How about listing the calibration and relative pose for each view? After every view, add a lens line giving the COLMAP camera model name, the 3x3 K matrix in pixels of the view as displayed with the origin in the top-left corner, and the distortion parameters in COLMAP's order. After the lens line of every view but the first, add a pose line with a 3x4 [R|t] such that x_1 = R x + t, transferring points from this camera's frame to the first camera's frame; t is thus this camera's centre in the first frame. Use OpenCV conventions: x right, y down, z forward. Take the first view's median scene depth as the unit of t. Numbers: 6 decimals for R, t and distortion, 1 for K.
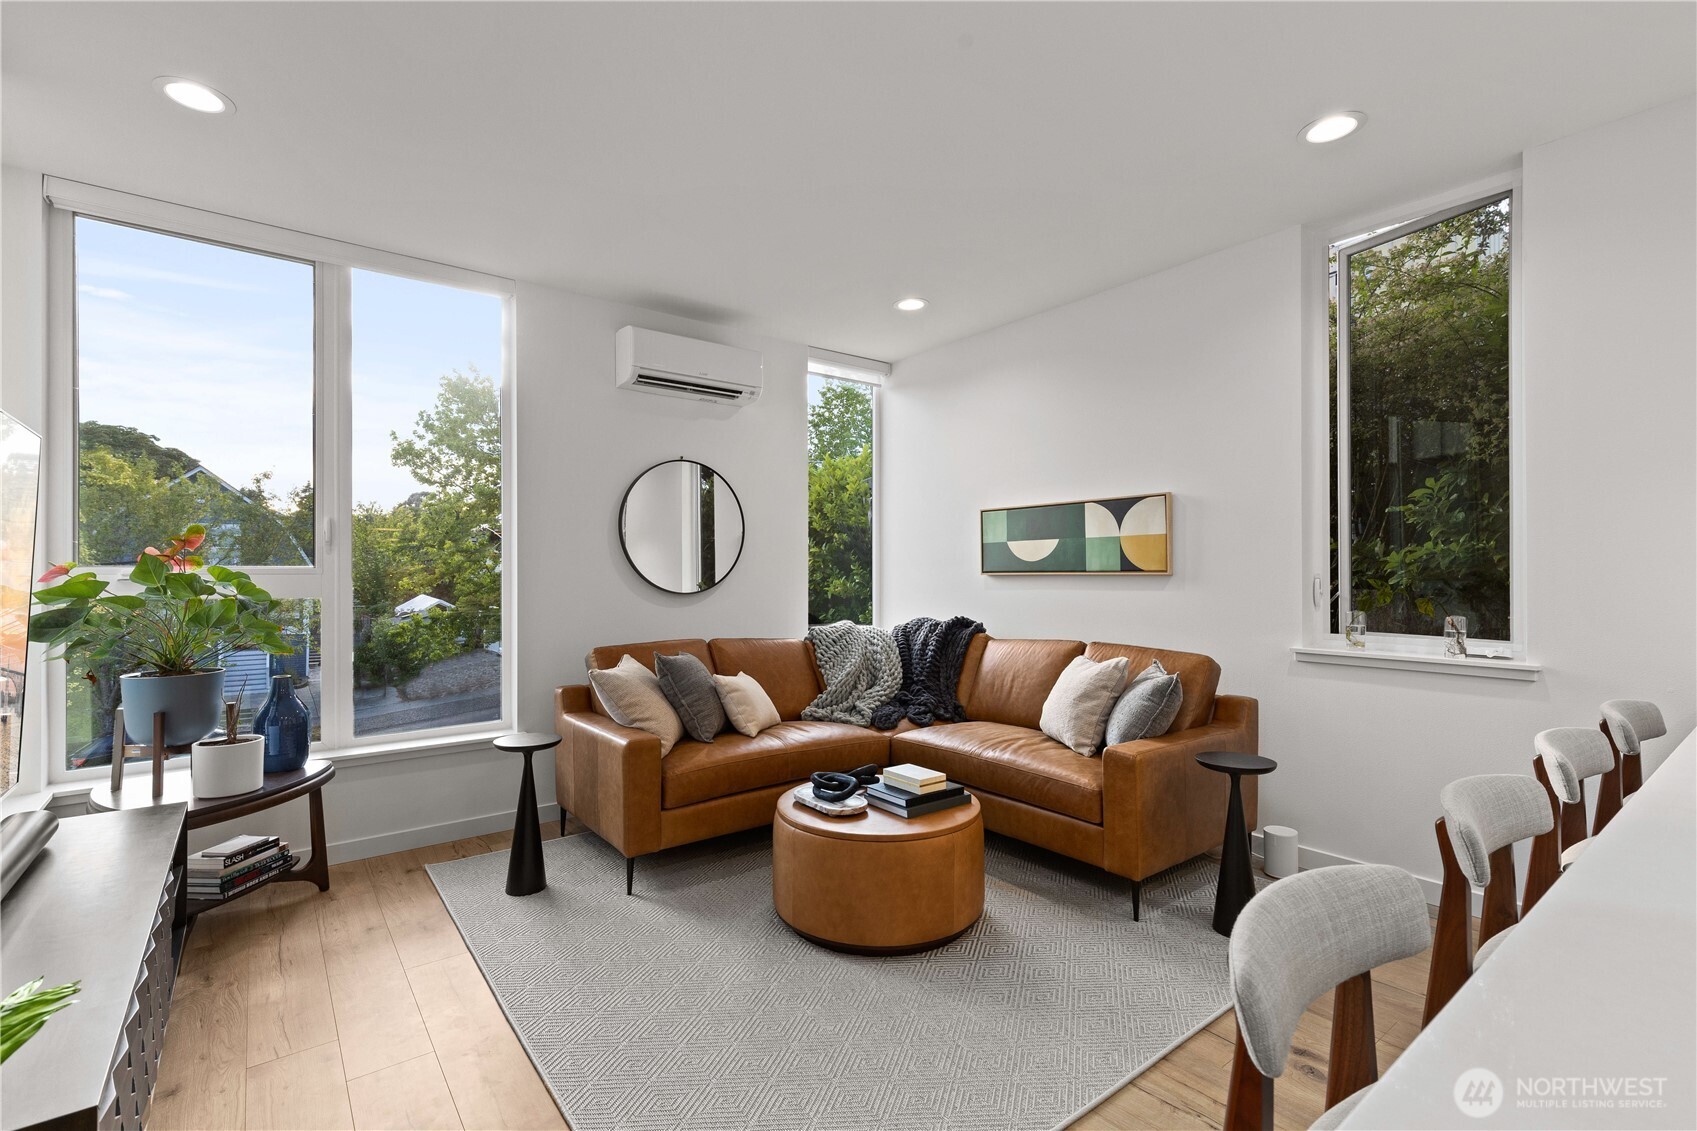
lens RADIAL K [[764.4, 0, 843.5], [0, 764.4, 568.2], [0, 0, 1]] dist [0.009720, -0.001514]
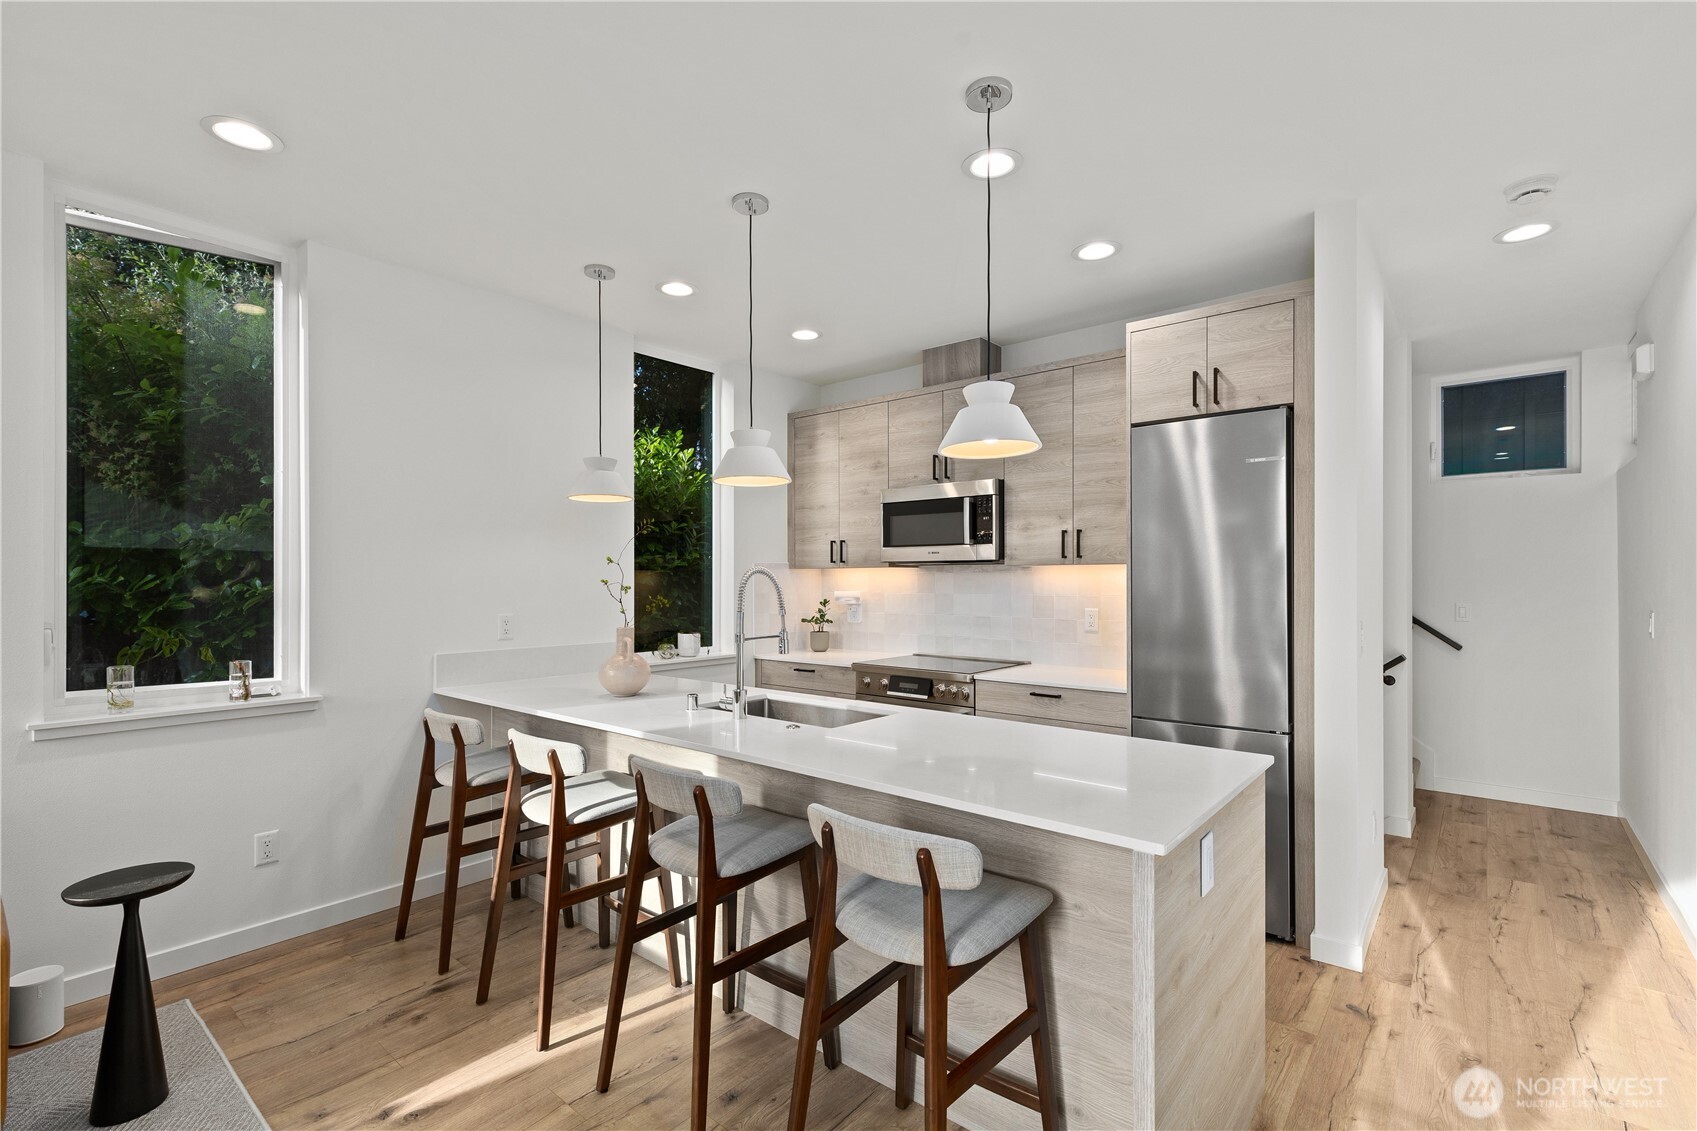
lens RADIAL K [[764.4, 0, 840.4], [0, 764.4, 569.1], [0, 0, 1]] dist [0.009720, -0.001514]
pose [[-0.207314, 0.014904, 0.978161, -0.288404], [-0.007552, 0.999830, -0.016835, -0.036801], [-0.978245, -0.010877, -0.207166, 0.362939]]
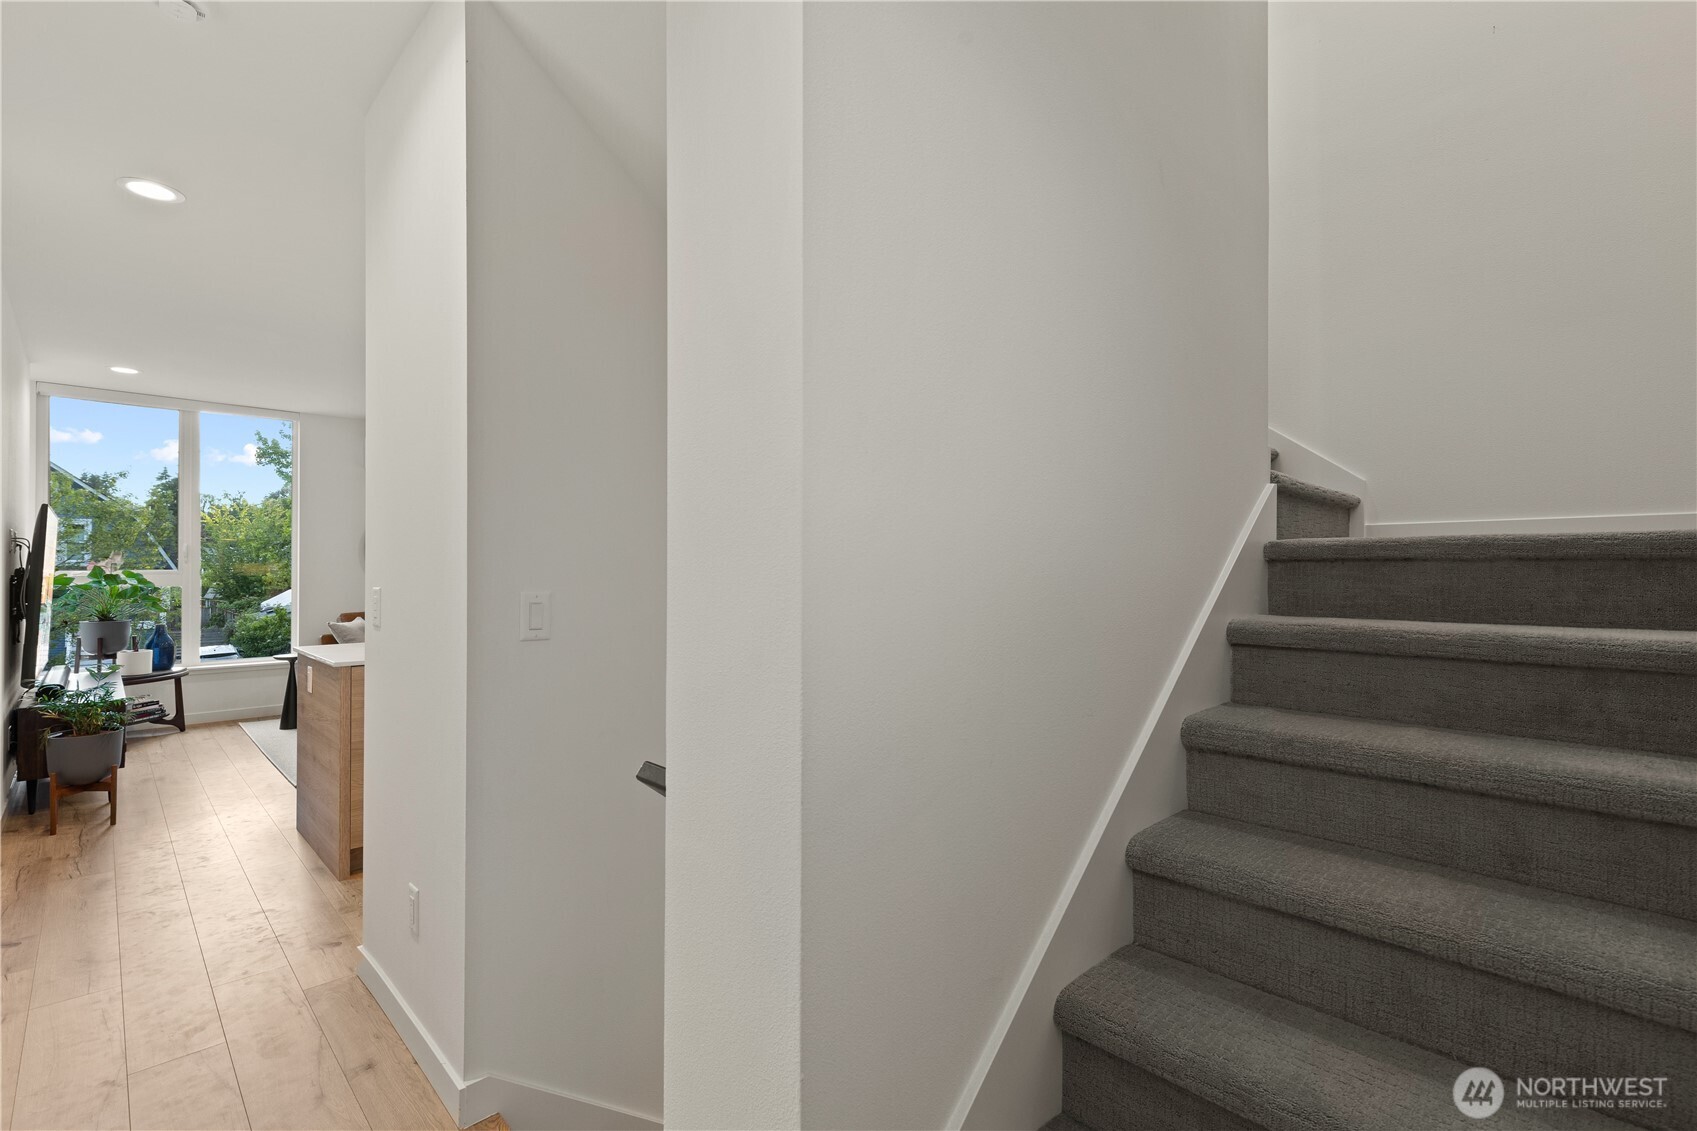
lens RADIAL K [[764.4, 0, 848.4], [0, 764.4, 561.1], [0, 0, 1]] dist [0.009720, -0.001514]
pose [[0.993013, 0.004574, 0.117916, 0.719349], [-0.004123, 0.999983, -0.004060, -0.022322], [-0.117933, 0.003546, 0.993015, -1.064282]]
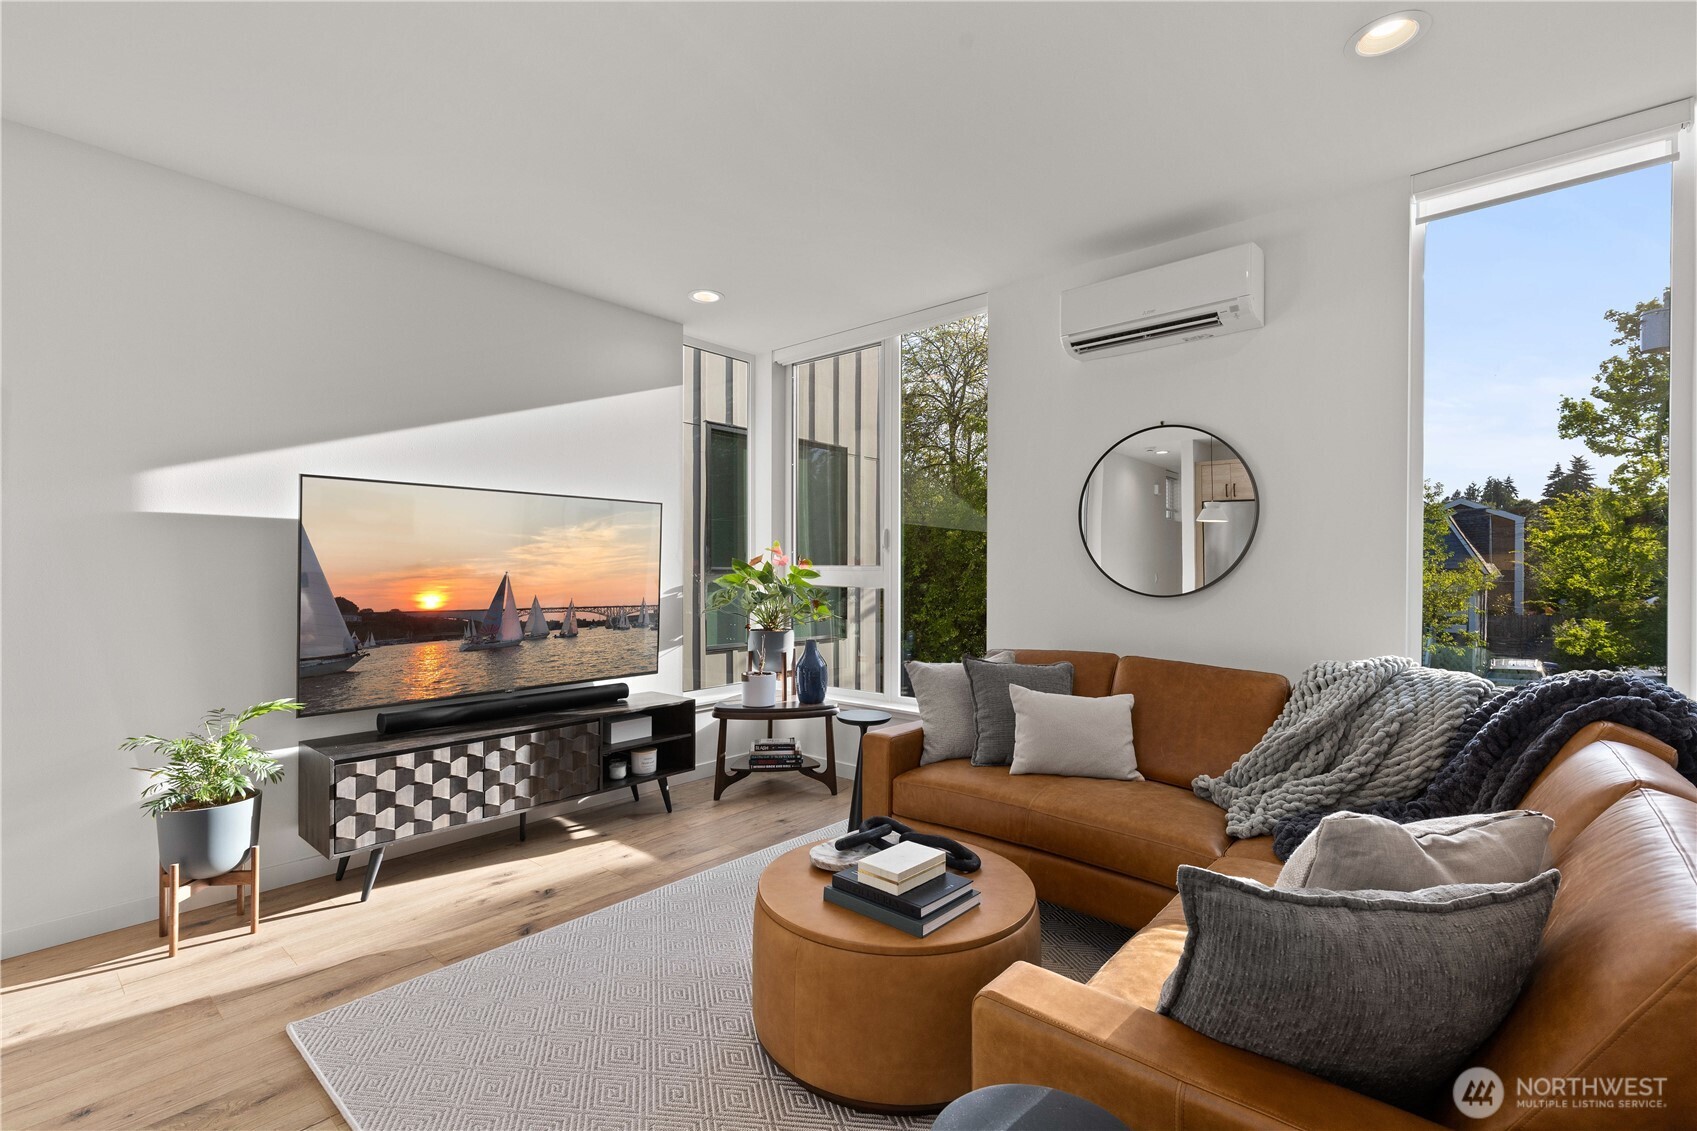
lens RADIAL K [[764.4, 0, 834.6], [0, 764.4, 576.7], [0, 0, 1]] dist [0.009720, -0.001514]
pose [[0.199093, 0.012084, -0.979906, 0.612936], [0.004978, 0.999899, 0.013342, 0.001359], [0.979968, -0.007535, 0.199013, 0.639633]]
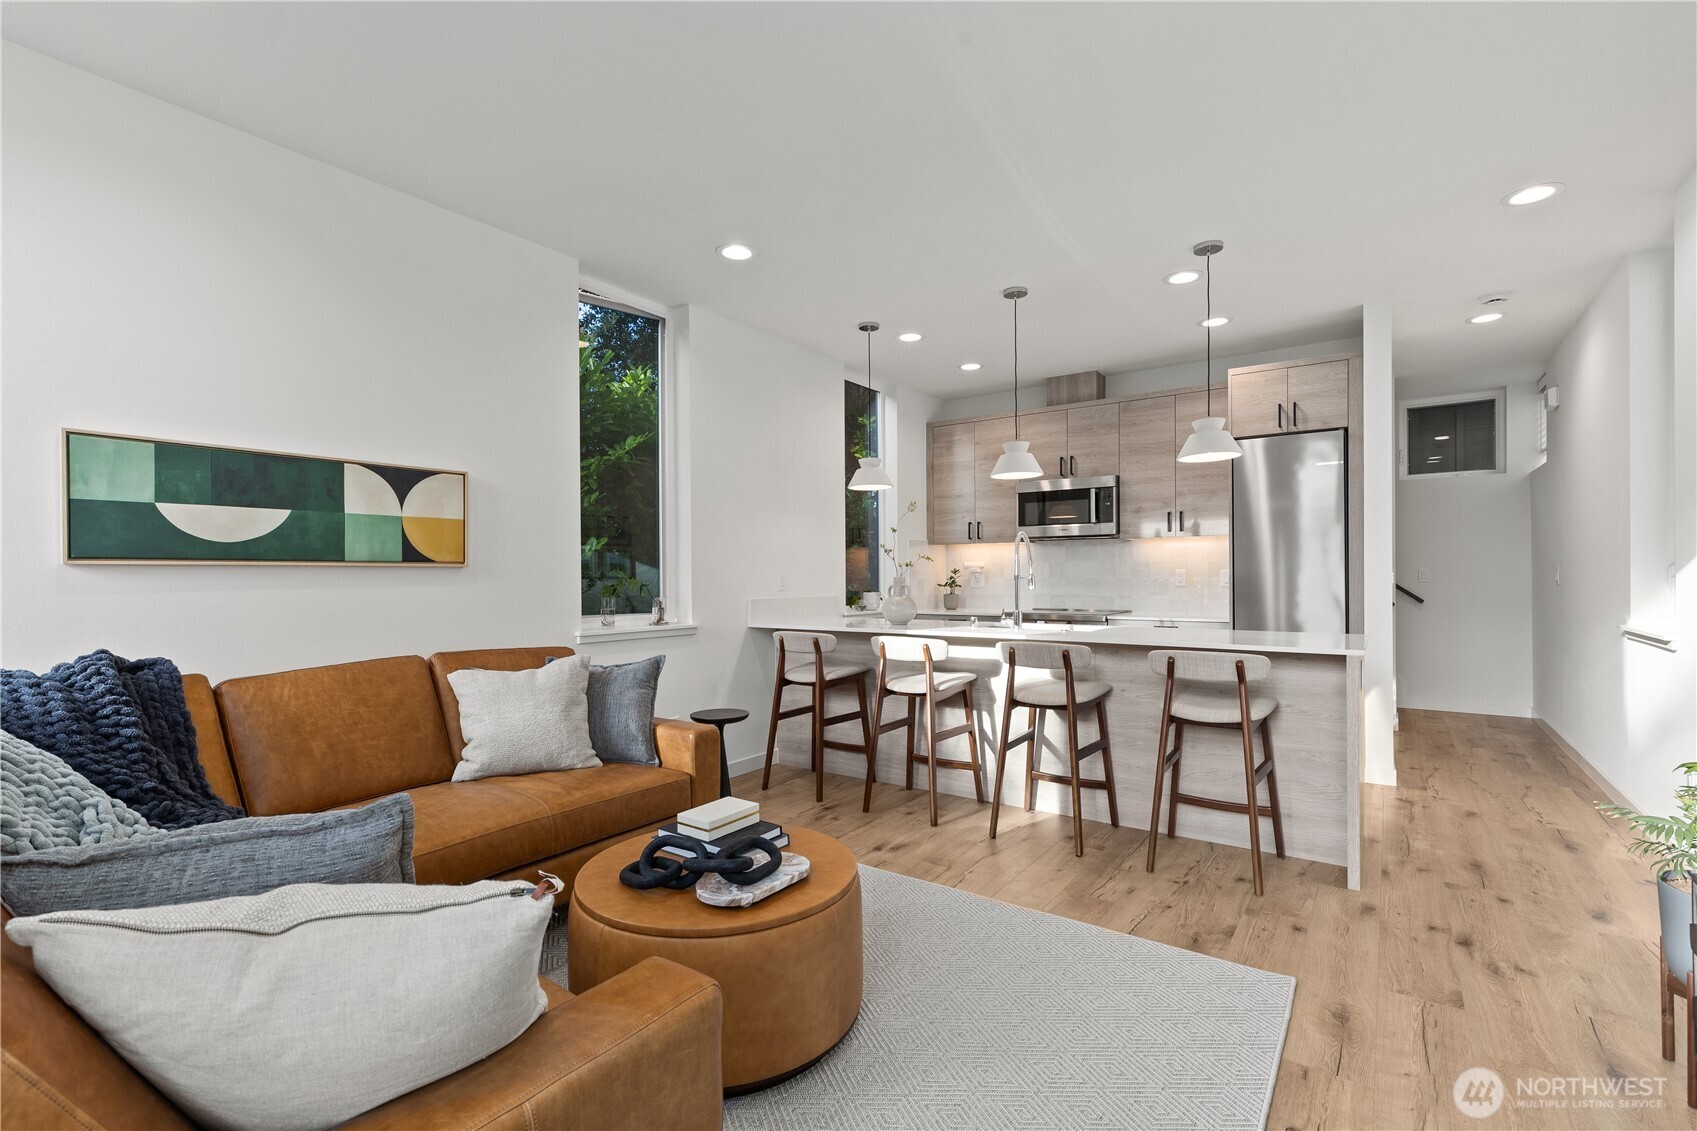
lens RADIAL K [[764.4, 0, 840.7], [0, 764.4, 566.0], [0, 0, 1]] dist [0.009720, -0.001514]
pose [[-0.284636, 0.015871, 0.958504, -0.564869], [-0.002340, 0.999848, -0.017250, 0.022863], [-0.958633, -0.007153, -0.284556, 0.887913]]
